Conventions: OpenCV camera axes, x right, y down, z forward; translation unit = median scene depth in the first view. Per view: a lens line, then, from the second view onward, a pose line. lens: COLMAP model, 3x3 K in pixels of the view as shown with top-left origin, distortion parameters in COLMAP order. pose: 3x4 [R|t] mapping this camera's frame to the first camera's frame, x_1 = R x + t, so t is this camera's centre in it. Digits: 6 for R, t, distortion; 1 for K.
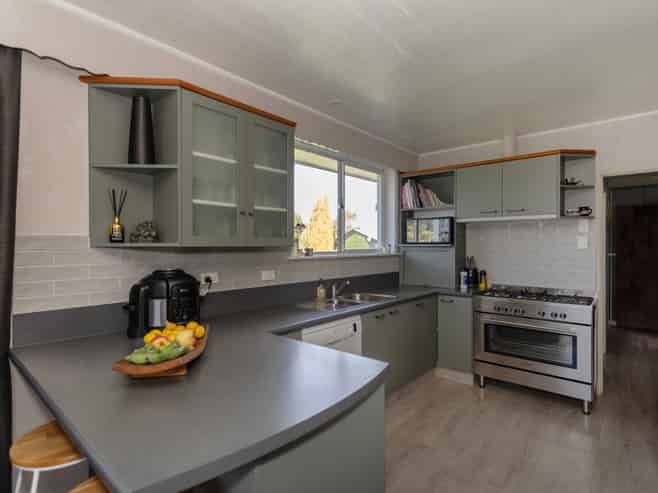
lens RADIAL K [[353.4, 0, 329.6], [0, 353.4, 242.7], [0, 0, 1]] dist [-0.001094, -0.000427]
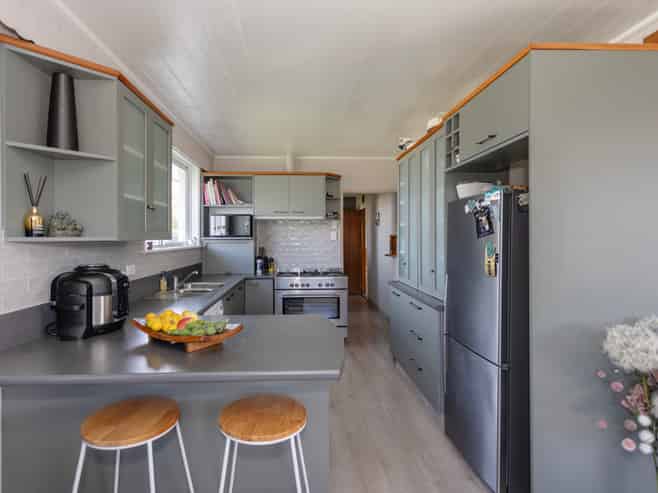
lens RADIAL K [[353.9, 0, 327.8], [0, 353.9, 233.0], [0, 0, 1]] dist [-0.000532, -0.000240]
pose [[0.719561, 0.006158, 0.694402, -0.344939], [-0.001860, 0.999974, -0.006940, -0.002270], [-0.694427, 0.003702, 0.719554, -0.057242]]
